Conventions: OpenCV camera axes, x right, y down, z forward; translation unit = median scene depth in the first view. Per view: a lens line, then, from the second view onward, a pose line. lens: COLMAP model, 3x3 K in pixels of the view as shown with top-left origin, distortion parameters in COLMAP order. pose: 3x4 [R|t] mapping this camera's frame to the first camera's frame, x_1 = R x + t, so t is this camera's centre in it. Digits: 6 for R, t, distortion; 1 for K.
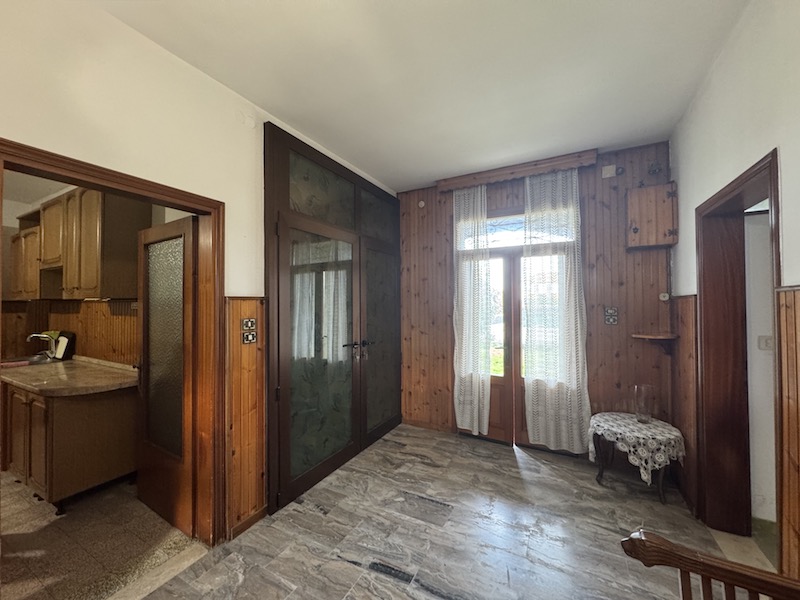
lens RADIAL K [[320.3, 0, 400.0], [0, 320.3, 299.6], [0, 0, 1]] dist [-0.002543, 0.000340]
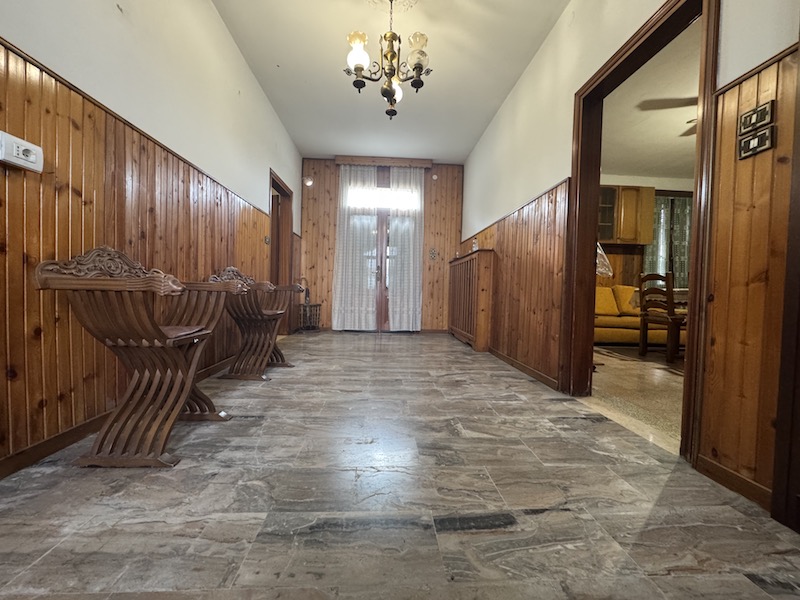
lens RADIAL K [[320.3, 0, 398.2], [0, 320.3, 299.3], [0, 0, 1]] dist [-0.002543, 0.000340]
pose [[-0.851535, -0.004529, -0.524277, 0.359032], [-0.018816, 0.999583, 0.021926, 0.432929], [0.523959, 0.028536, -0.851265, 1.321967]]
